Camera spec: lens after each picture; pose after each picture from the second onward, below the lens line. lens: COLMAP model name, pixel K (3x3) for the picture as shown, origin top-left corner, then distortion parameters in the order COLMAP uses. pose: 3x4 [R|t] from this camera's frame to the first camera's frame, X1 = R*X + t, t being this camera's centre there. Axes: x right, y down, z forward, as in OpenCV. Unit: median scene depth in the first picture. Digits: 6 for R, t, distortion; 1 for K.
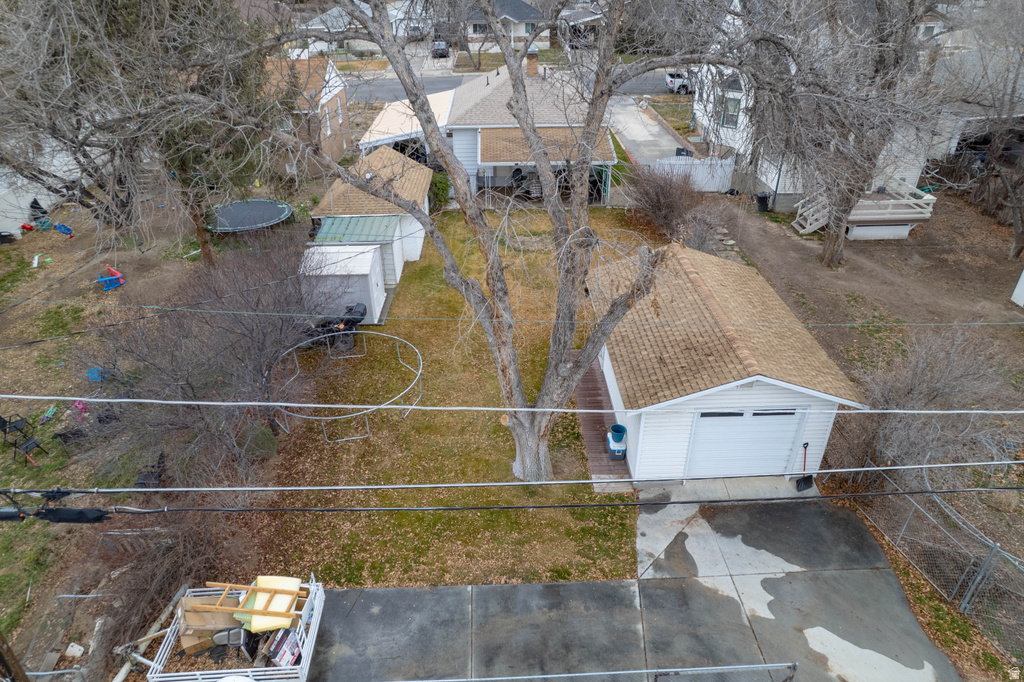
lens RADIAL K [[654.1, 0, 511.8], [0, 654.1, 346.5], [0, 0, 1]] dist [-0.075763, 0.073272]
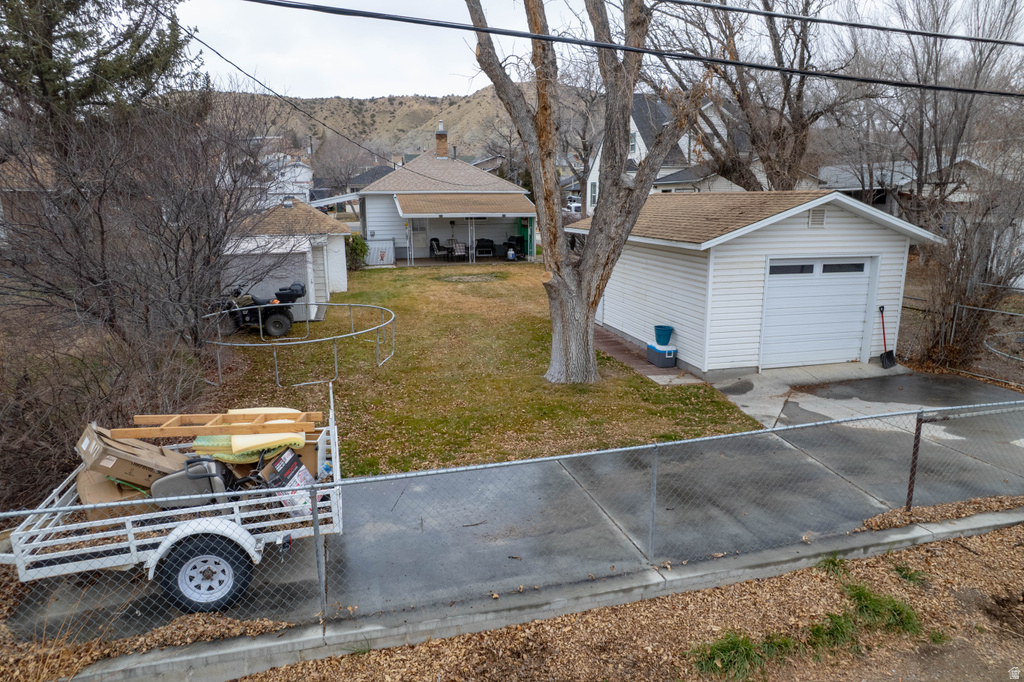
lens RADIAL K [[654.1, 0, 511.8], [0, 654.1, 346.5], [0, 0, 1]] dist [-0.075763, 0.073272]
pose [[0.975408, -0.047334, 0.215265, -0.222280], [0.112807, 0.946265, -0.303080, 0.421882], [-0.189352, 0.319910, 0.928334, 0.325767]]
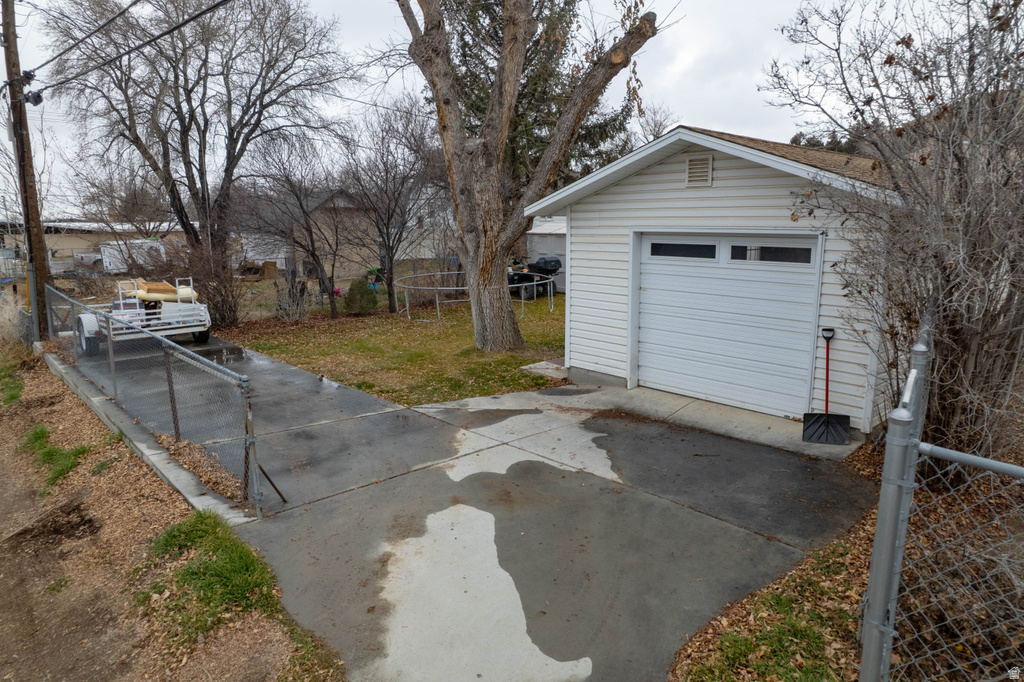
lens RADIAL K [[654.1, 0, 511.8], [0, 654.1, 346.5], [0, 0, 1]] dist [-0.075763, 0.073272]
pose [[0.644831, 0.147763, -0.749906, 0.687615], [-0.391462, 0.906530, -0.157988, 0.338794], [0.656468, 0.395435, 0.642403, 0.575814]]
